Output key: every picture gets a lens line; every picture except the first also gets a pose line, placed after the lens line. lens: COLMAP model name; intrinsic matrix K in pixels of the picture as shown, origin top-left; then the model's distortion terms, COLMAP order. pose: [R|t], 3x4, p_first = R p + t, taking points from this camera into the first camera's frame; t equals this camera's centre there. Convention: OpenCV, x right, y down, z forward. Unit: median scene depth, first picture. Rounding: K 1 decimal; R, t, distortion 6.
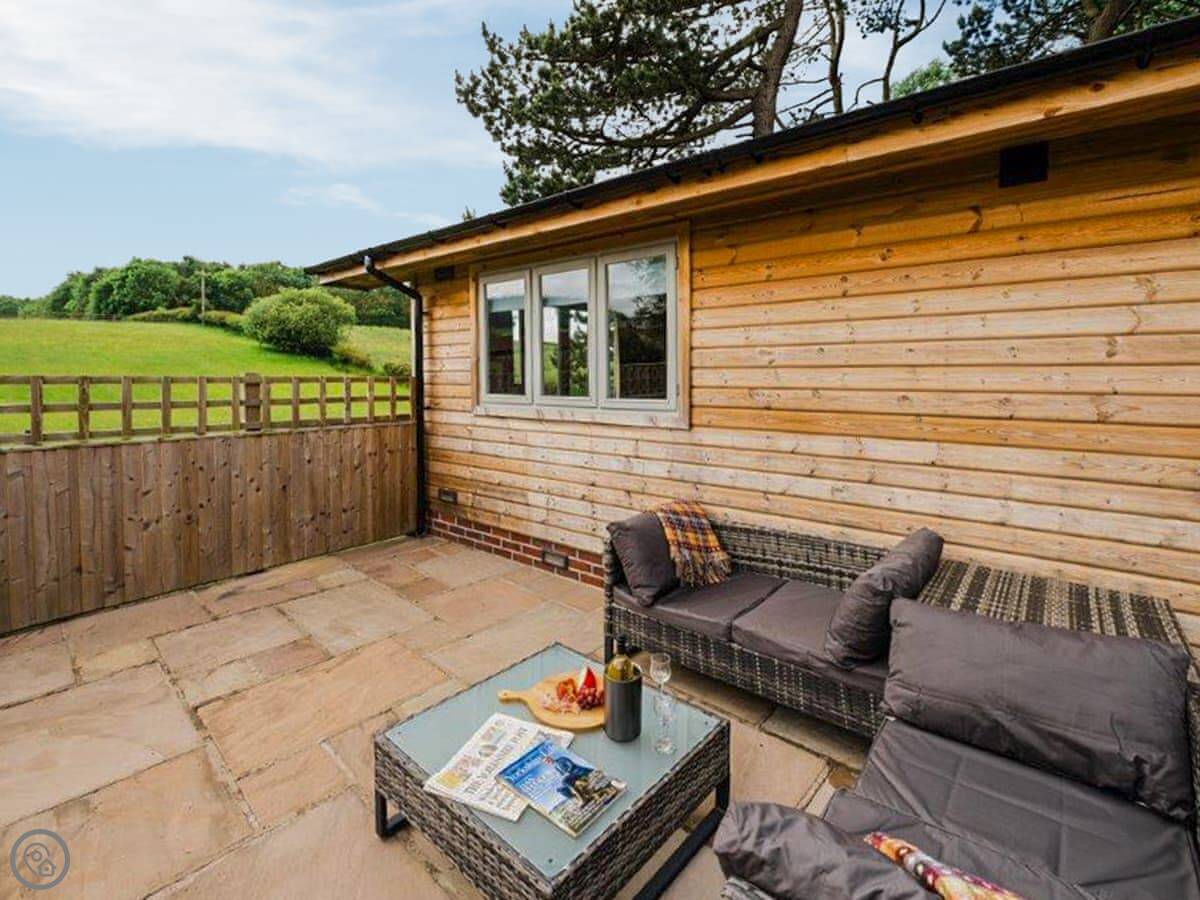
lens RADIAL K [[596.4, 0, 586.9], [0, 596.4, 387.7], [0, 0, 1]] dist [-0.004763, -0.001631]
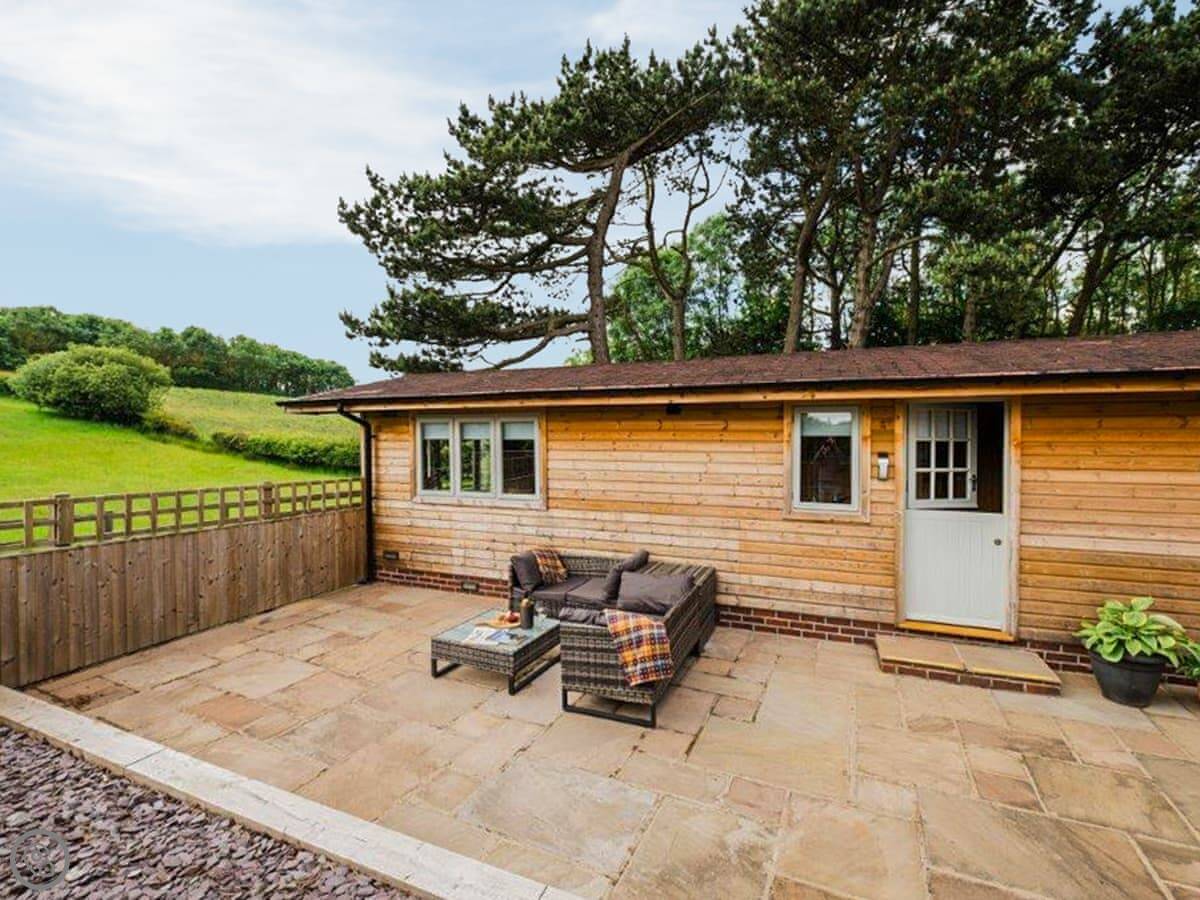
lens RADIAL K [[596.4, 0, 602.6], [0, 596.4, 447.2], [0, 0, 1]] dist [-0.004763, -0.001631]
pose [[0.961370, -0.010974, 0.275039, -0.124658], [0.012198, 0.999922, -0.002740, -0.084292], [-0.274988, 0.005989, 0.961429, -0.619197]]
